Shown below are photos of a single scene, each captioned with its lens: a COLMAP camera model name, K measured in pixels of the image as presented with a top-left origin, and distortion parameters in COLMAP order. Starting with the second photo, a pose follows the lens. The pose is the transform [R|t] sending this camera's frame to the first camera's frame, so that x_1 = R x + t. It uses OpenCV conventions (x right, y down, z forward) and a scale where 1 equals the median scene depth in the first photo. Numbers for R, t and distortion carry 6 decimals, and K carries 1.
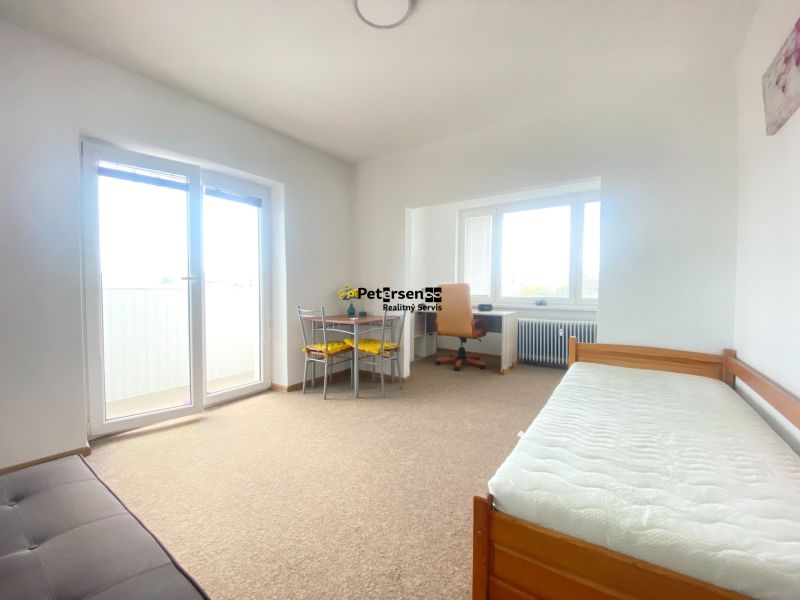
lens RADIAL K [[322.5, 0, 400.0], [0, 322.5, 300.0], [0, 0, 1]] dist [-0.010141, -0.000476]
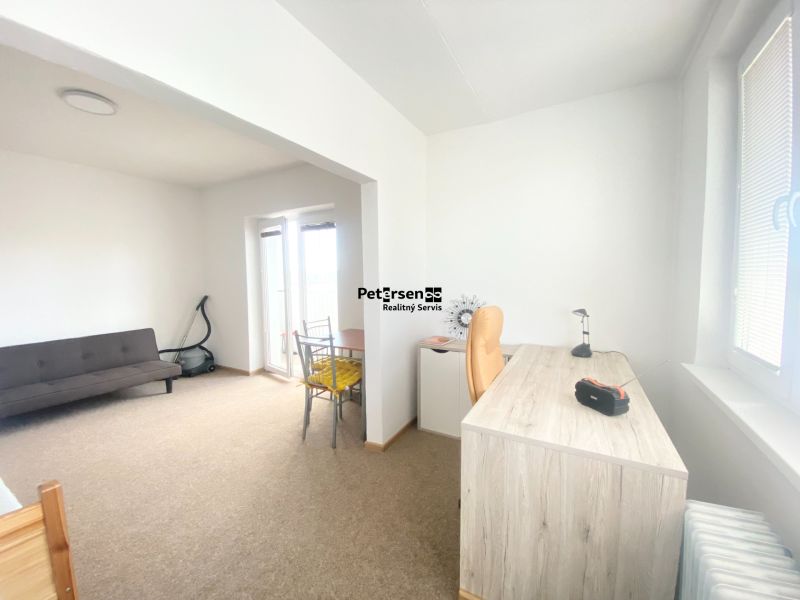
lens RADIAL K [[322.5, 0, 400.0], [0, 322.5, 300.0], [0, 0, 1]] dist [-0.010141, -0.000476]
pose [[0.080751, 0.065731, -0.994565, 0.569751], [-0.025064, 0.997642, 0.063899, -0.081817], [0.996419, 0.019768, 0.082208, 0.872022]]
